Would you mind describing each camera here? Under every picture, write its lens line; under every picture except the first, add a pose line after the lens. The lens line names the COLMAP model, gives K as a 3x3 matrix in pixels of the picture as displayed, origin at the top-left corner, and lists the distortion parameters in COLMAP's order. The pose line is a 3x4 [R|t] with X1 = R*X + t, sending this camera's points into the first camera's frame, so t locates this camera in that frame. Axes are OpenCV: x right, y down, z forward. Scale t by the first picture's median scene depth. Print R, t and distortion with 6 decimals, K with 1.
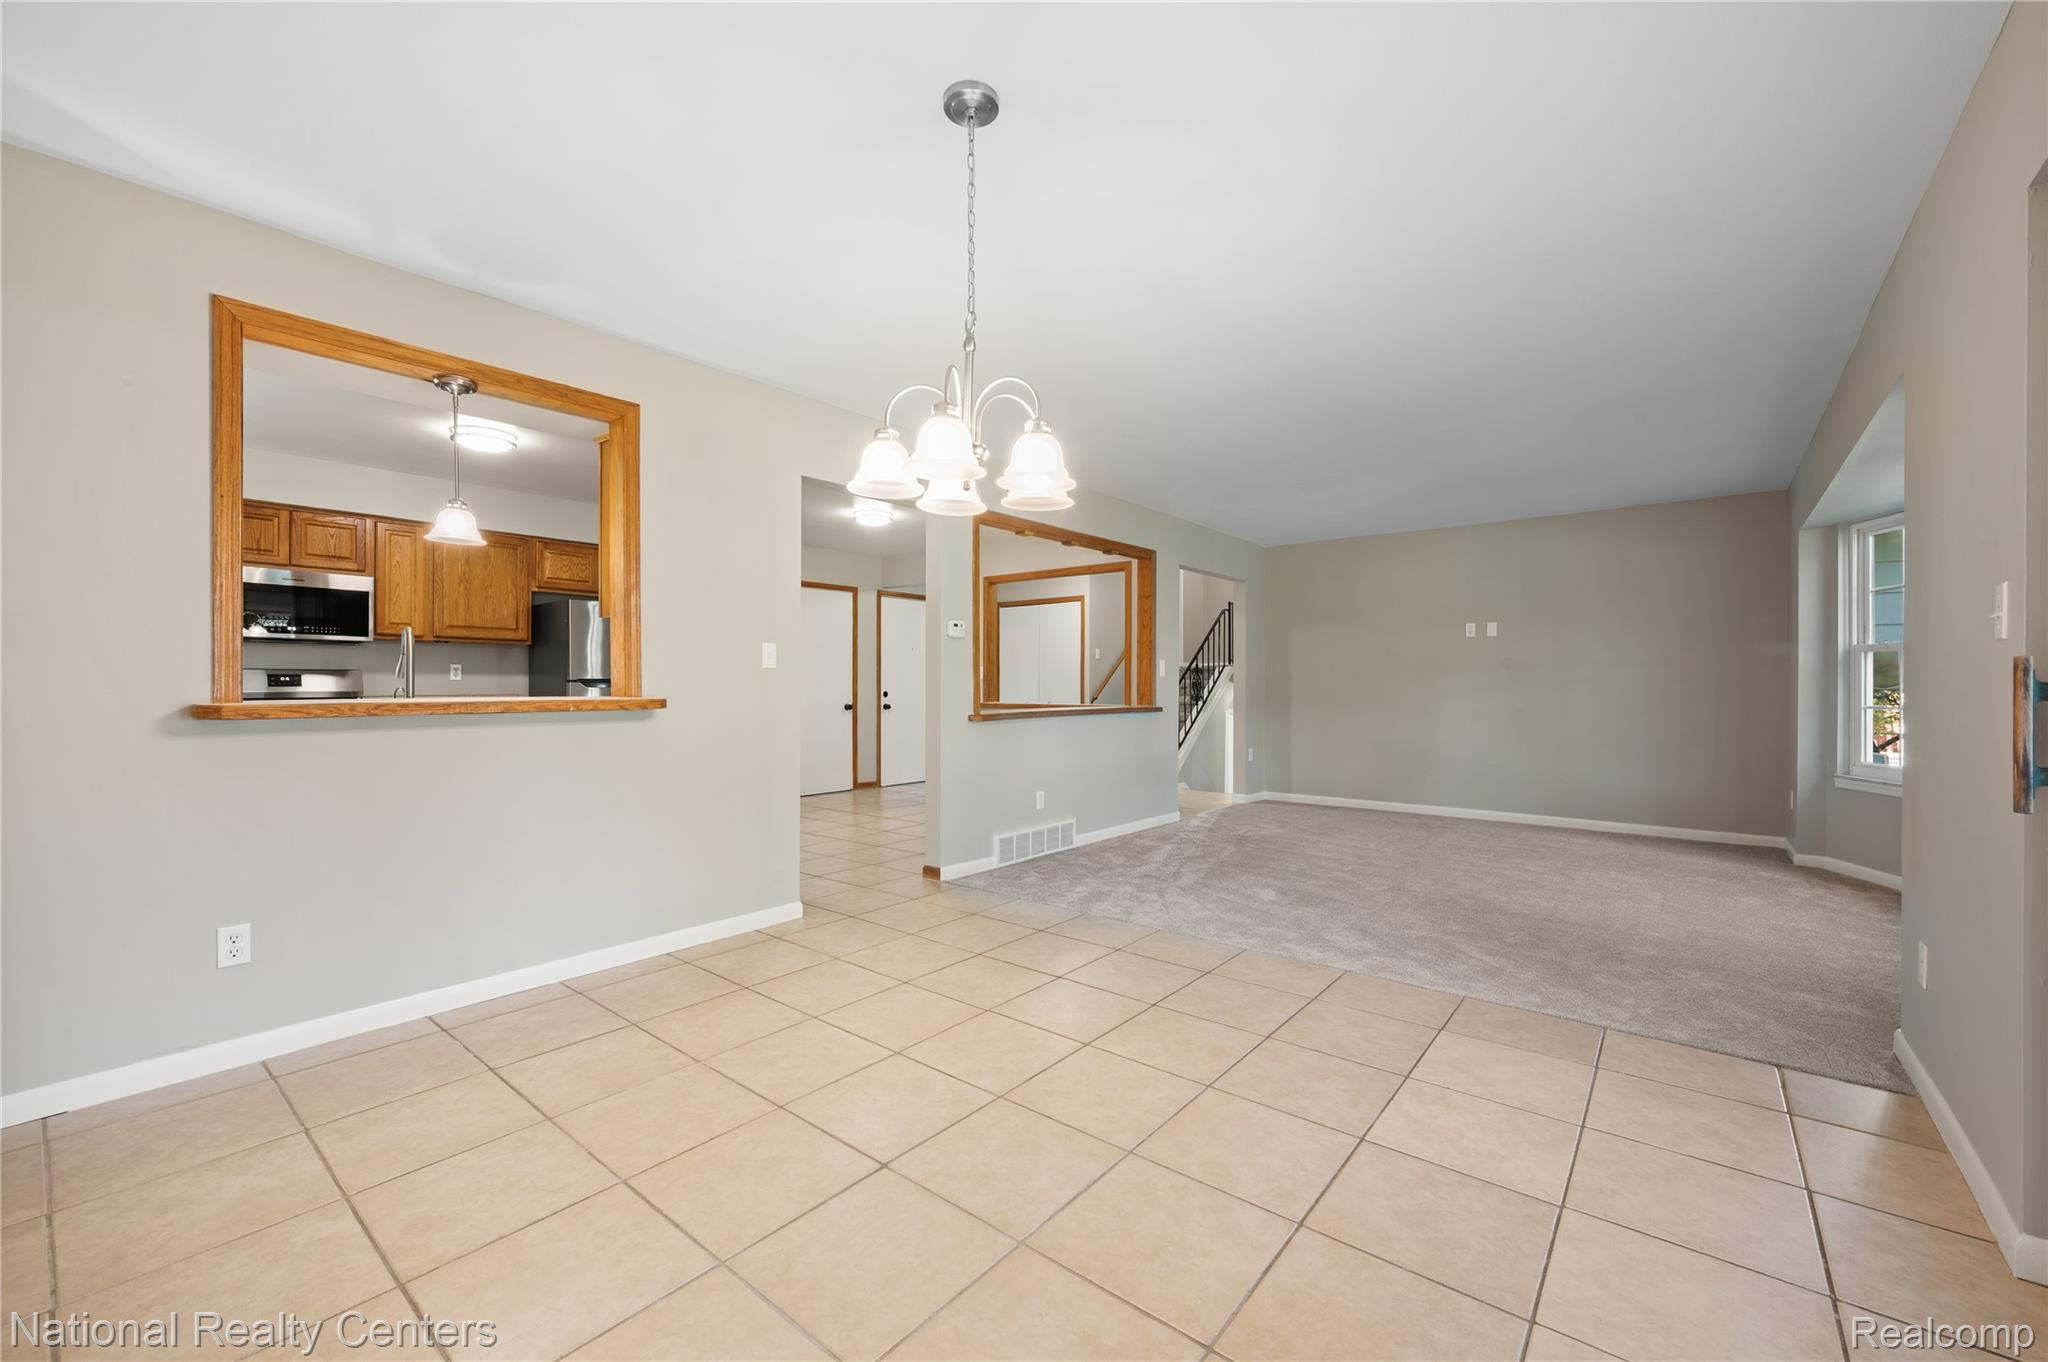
lens RADIAL K [[823.3, 0, 1024.0], [0, 823.3, 681.0], [0, 0, 1]] dist [-0.001593, -0.000173]
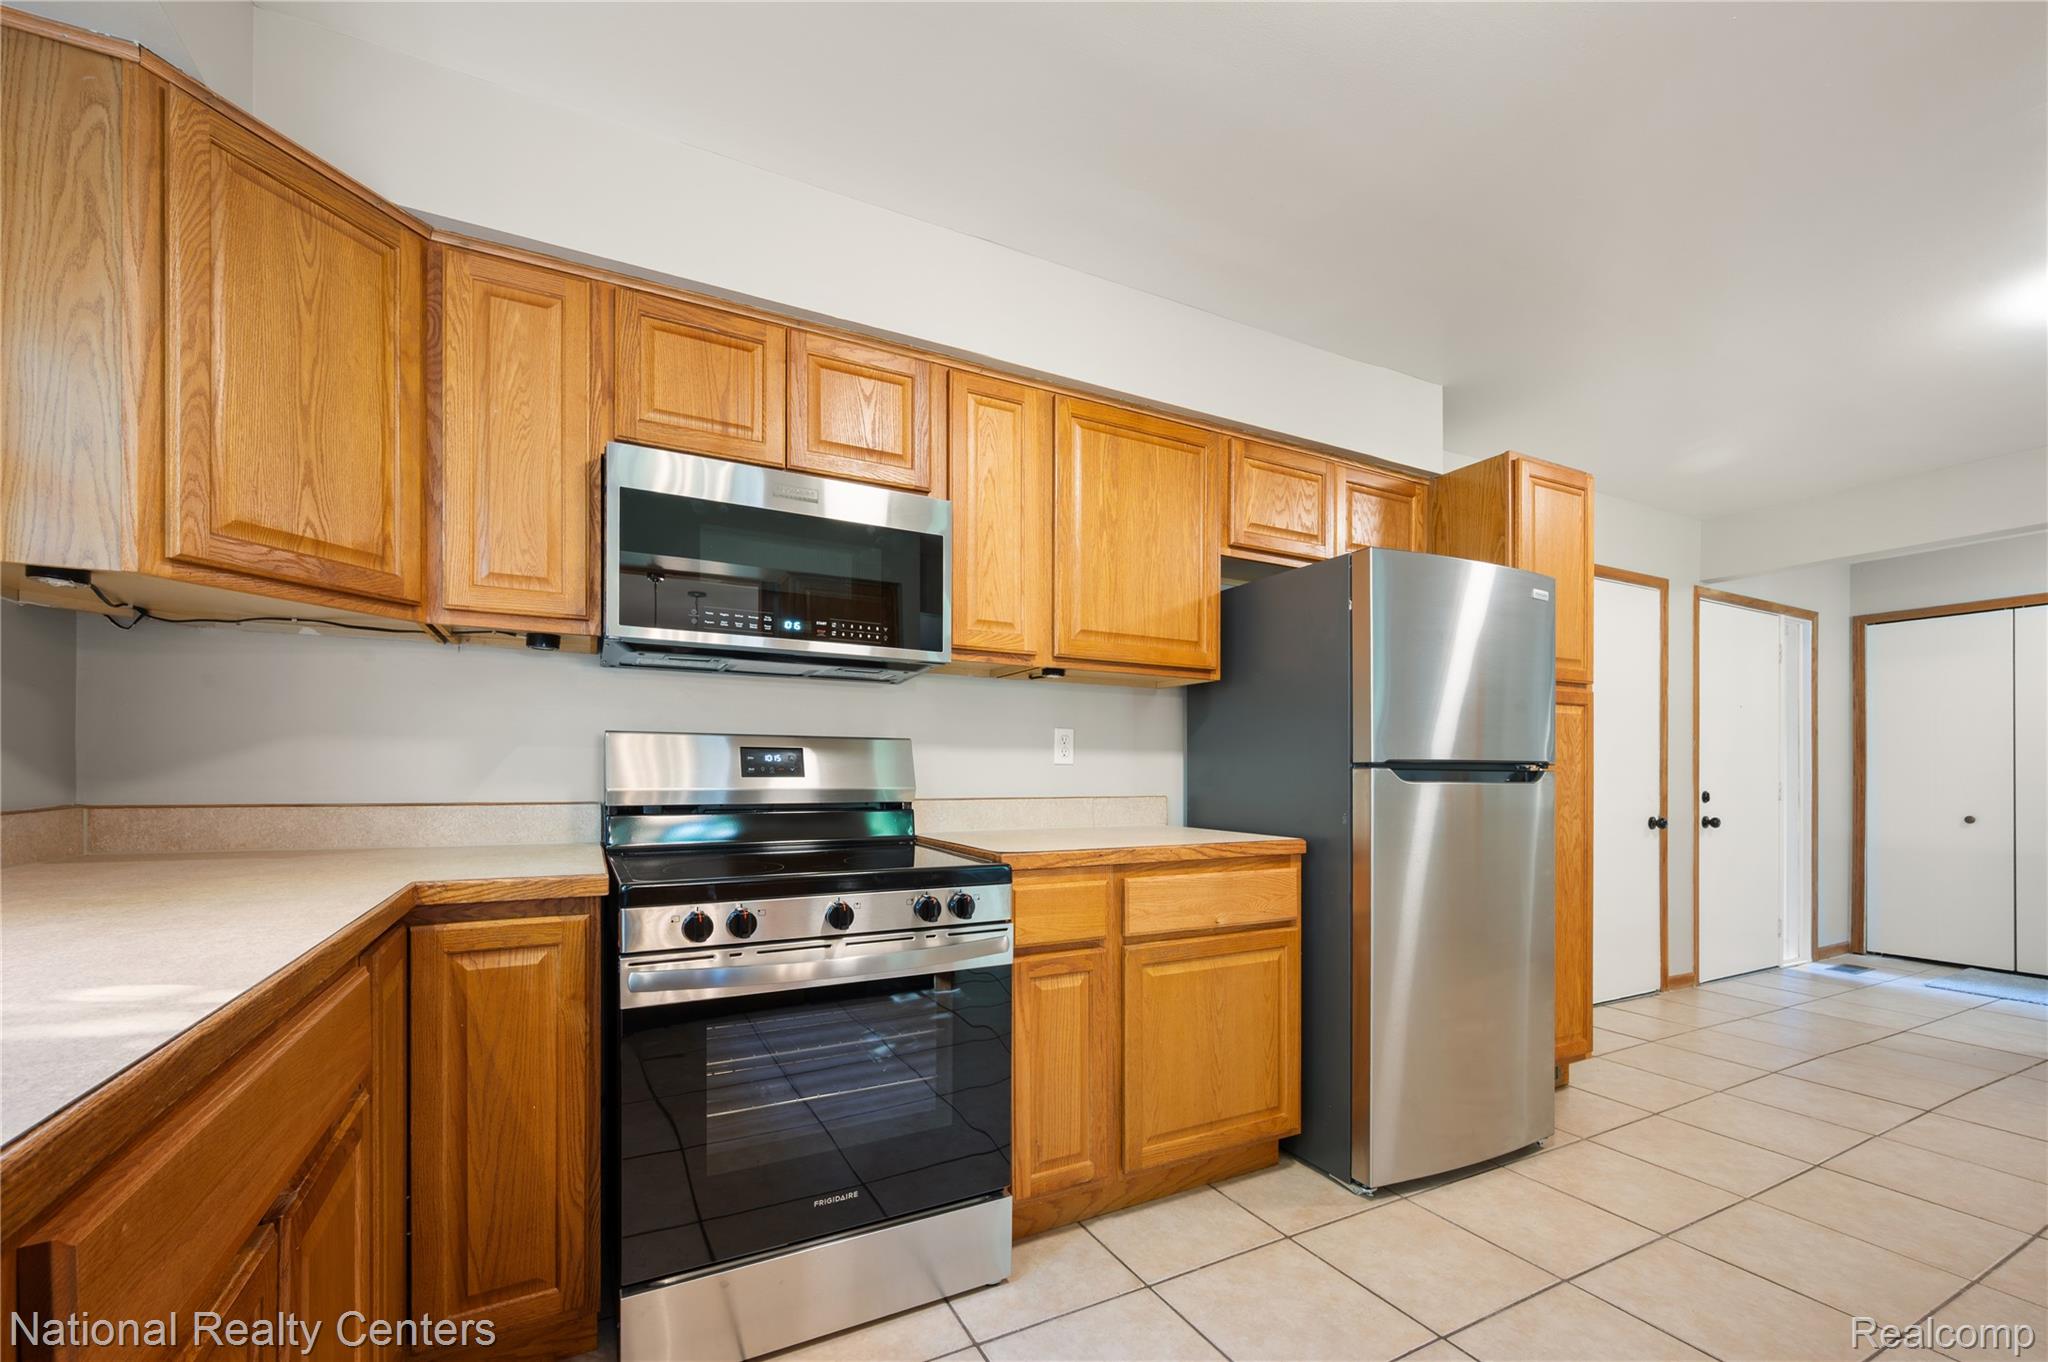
lens RADIAL K [[852.2, 0, 1024.2], [0, 852.2, 773.2], [0, 0, 1]] dist [0.000703, 0.000143]
pose [[0.921230, 0.002956, -0.389008, -0.477539], [-0.002447, 0.999995, 0.001805, 0.002687], [0.389011, -0.000710, 0.921233, 0.507918]]
